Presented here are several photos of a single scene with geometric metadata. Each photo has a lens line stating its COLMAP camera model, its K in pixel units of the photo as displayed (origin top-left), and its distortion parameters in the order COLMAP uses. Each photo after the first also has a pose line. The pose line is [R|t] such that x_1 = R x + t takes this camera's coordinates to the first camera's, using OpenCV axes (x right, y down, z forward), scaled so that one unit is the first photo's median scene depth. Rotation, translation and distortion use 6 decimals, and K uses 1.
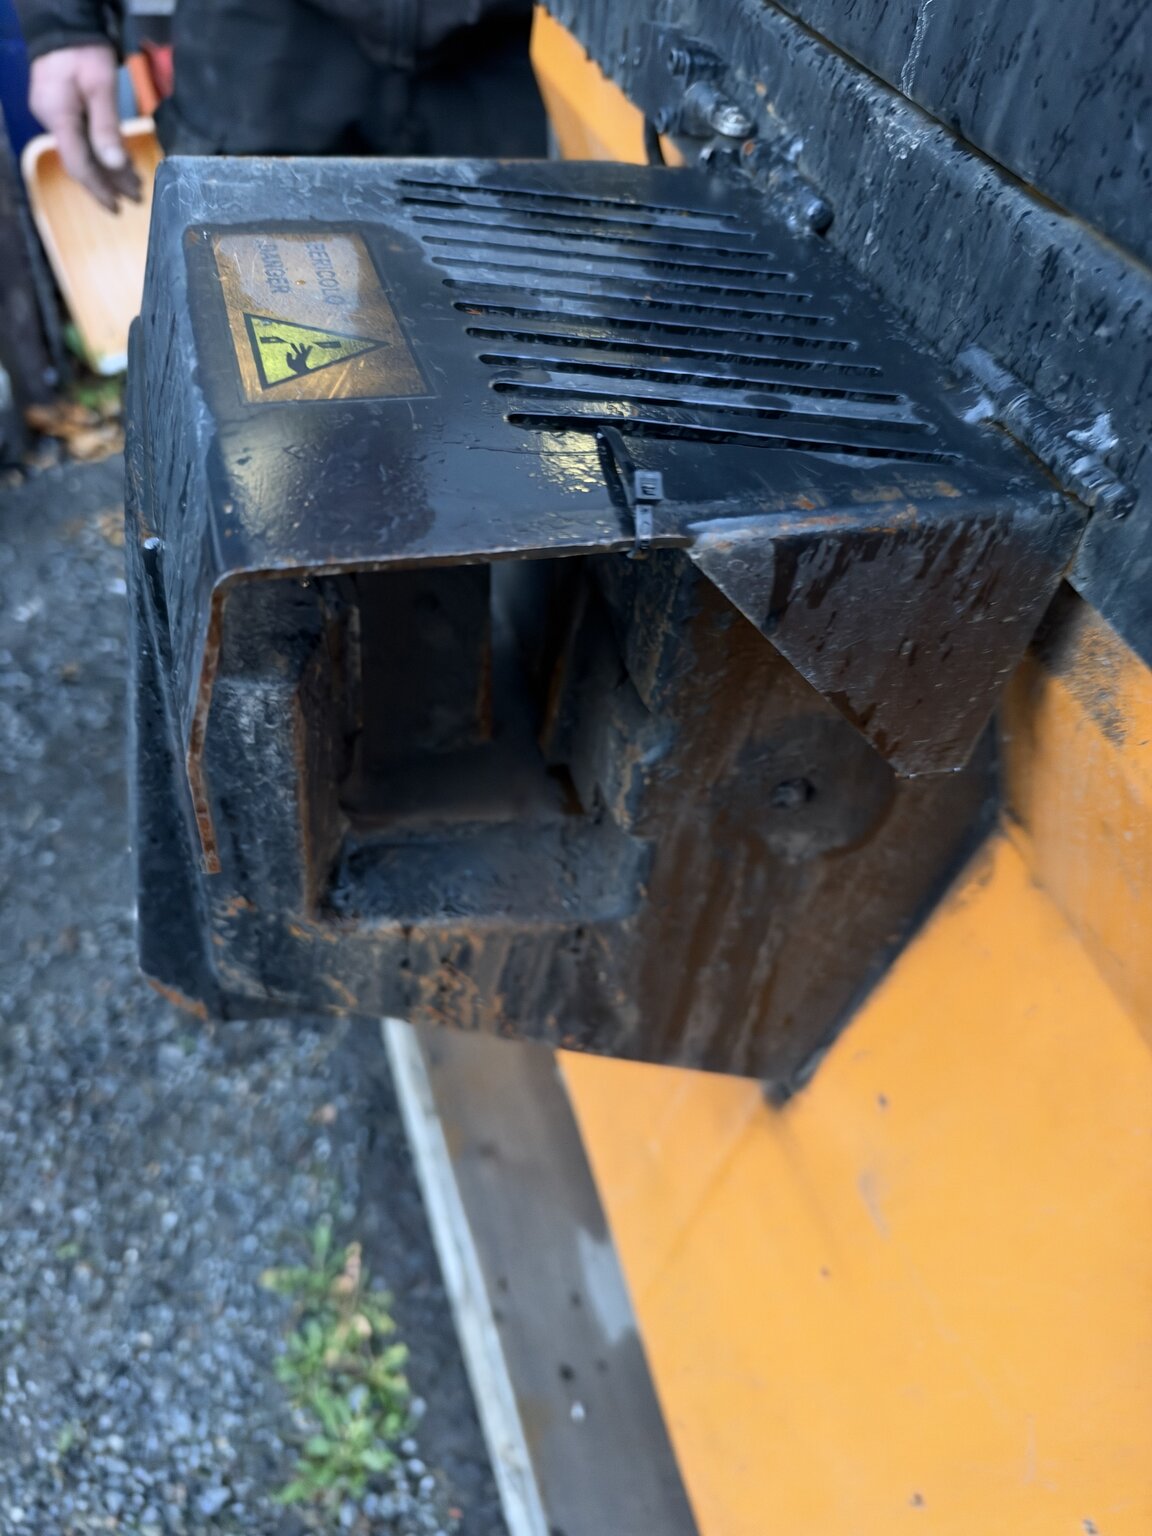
lens RADIAL K [[1116.9, 0, 578.3], [0, 1116.9, 728.6], [0, 0, 1]] dist [-0.047071, 0.000498]
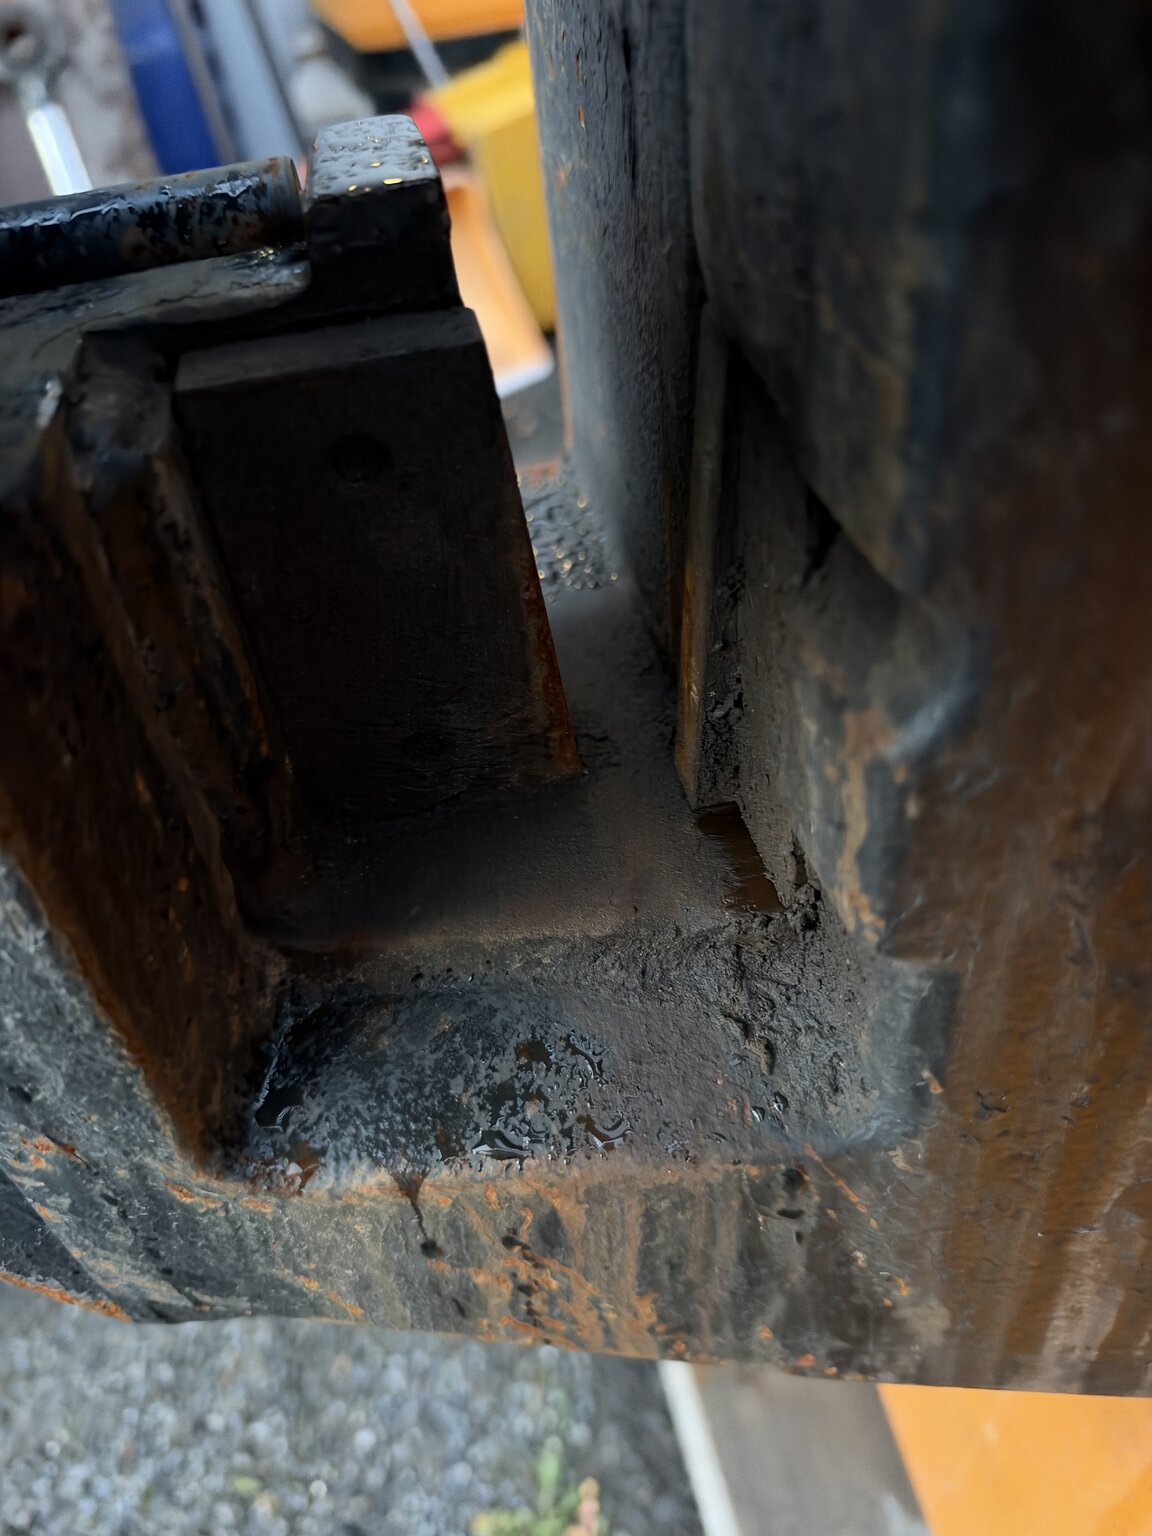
lens RADIAL K [[1116.9, 0, 578.3], [0, 1116.9, 728.6], [0, 0, 1]] dist [-0.047071, 0.000498]
pose [[0.969668, -0.101109, -0.222535, 0.033428], [0.081336, 0.992022, -0.096314, 0.040370], [0.230498, 0.075292, 0.970156, 0.531739]]
